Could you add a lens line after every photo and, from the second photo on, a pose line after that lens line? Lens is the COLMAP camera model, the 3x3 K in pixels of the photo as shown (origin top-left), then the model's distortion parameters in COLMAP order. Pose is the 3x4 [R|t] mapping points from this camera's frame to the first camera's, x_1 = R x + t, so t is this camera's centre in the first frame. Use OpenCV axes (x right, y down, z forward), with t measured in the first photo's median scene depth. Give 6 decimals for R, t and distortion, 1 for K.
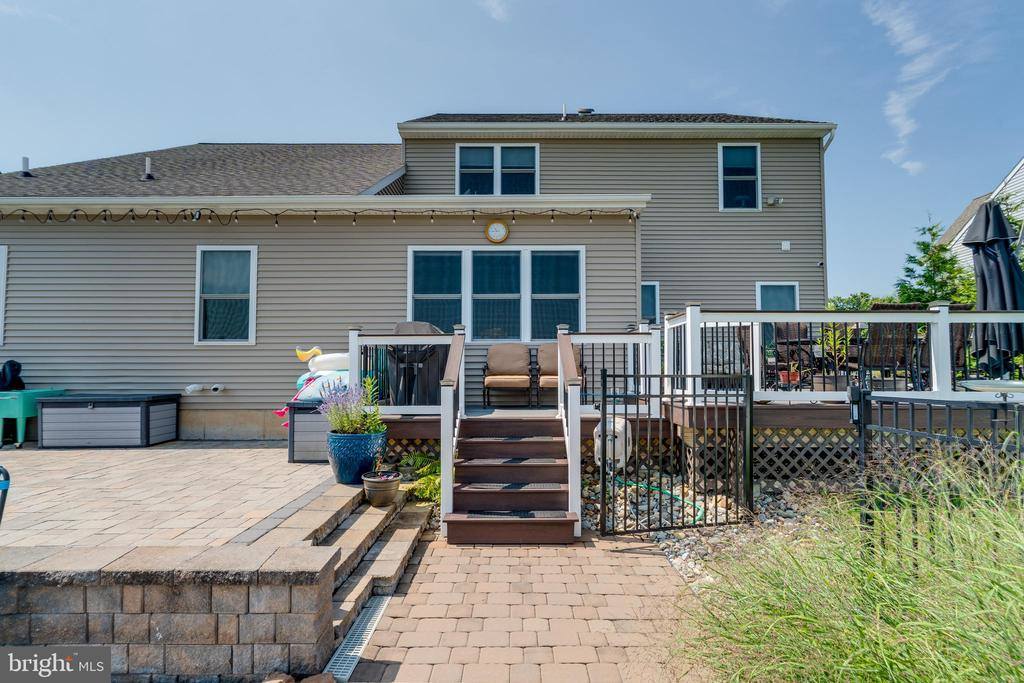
lens RADIAL K [[493.4, 0, 512.3], [0, 493.4, 349.5], [0, 0, 1]] dist [0.002698, 0.000806]
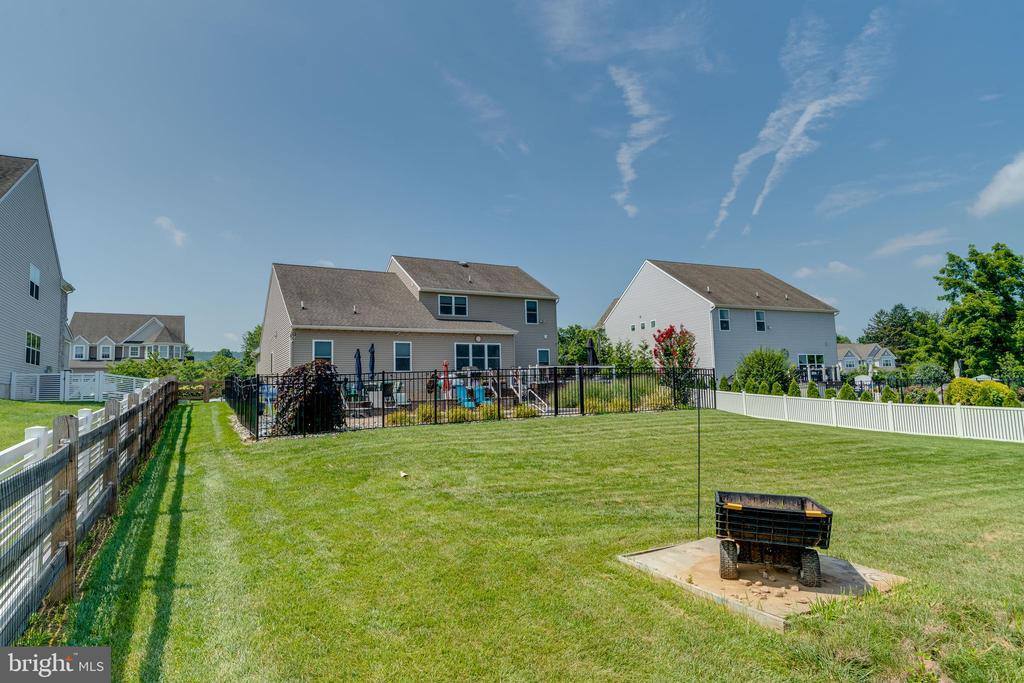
lens RADIAL K [[570.2, 0, 513.7], [0, 570.2, 348.4], [0, 0, 1]] dist [-0.003045, -0.000320]
pose [[0.876886, 0.014451, 0.480481, -1.740471], [0.004937, 0.999225, -0.039063, -0.014820], [-0.480673, 0.036626, 0.876135, -2.629752]]
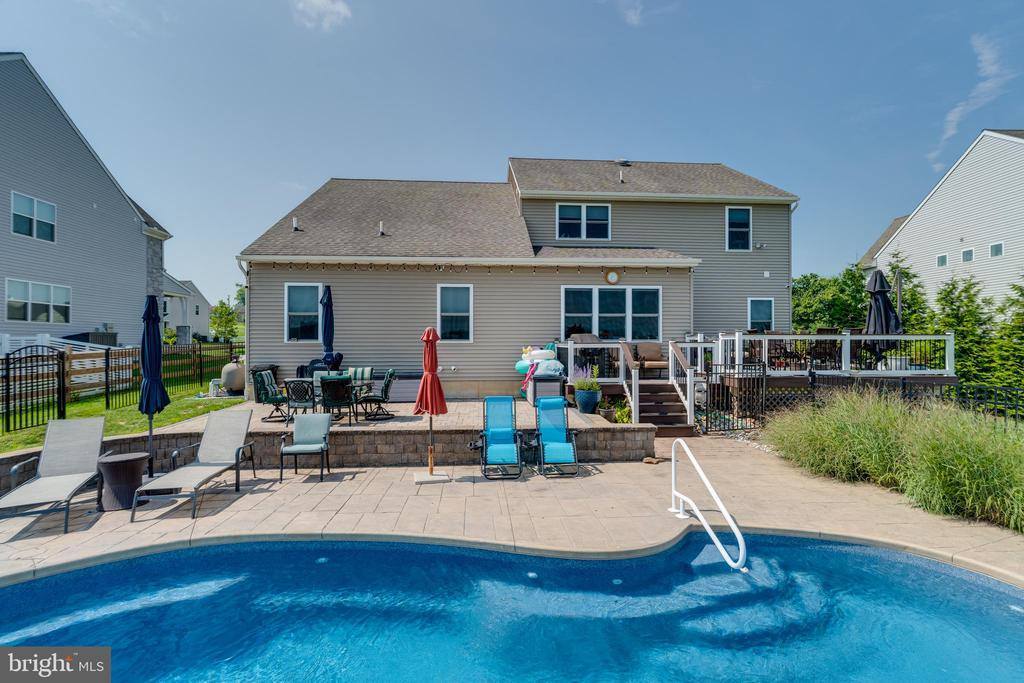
lens RADIAL K [[493.4, 0, 513.8], [0, 493.4, 339.6], [0, 0, 1]] dist [0.002698, 0.000806]
pose [[0.997105, 0.001394, 0.076026, -0.508253], [-0.004145, 0.999342, 0.036029, -0.082266], [-0.075925, -0.036239, 0.996455, -0.704664]]
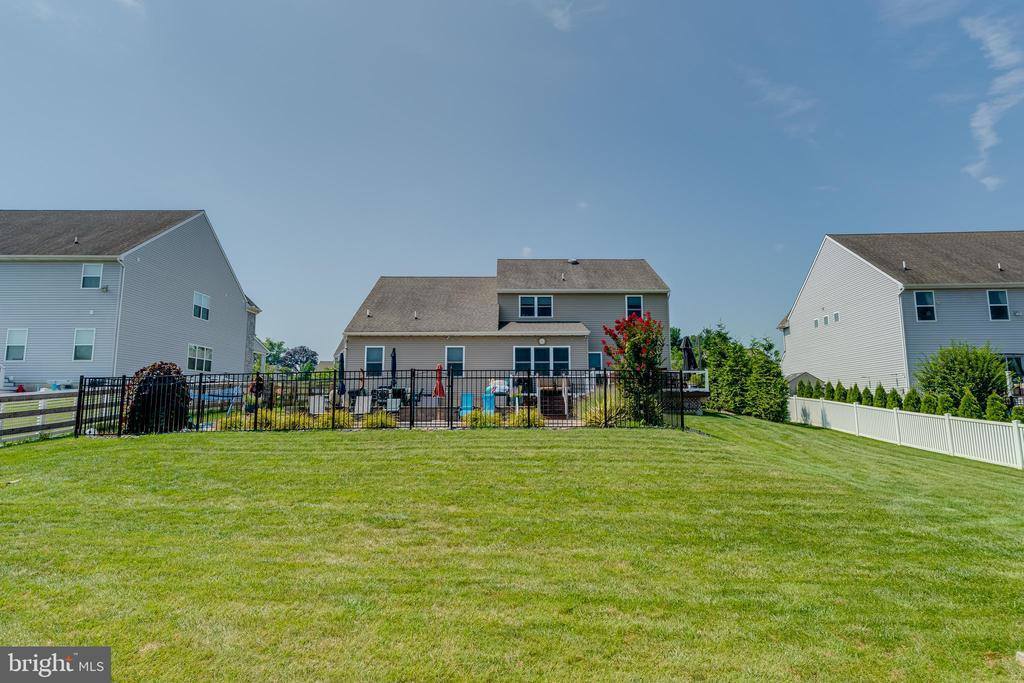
lens RADIAL K [[570.2, 0, 511.5], [0, 570.2, 331.3], [0, 0, 1]] dist [-0.003045, -0.000320]
pose [[0.999881, 0.000769, 0.015428, -0.280169], [0.000581, 0.996183, -0.087292, 0.012611], [-0.015436, 0.087291, 0.996063, -2.604231]]
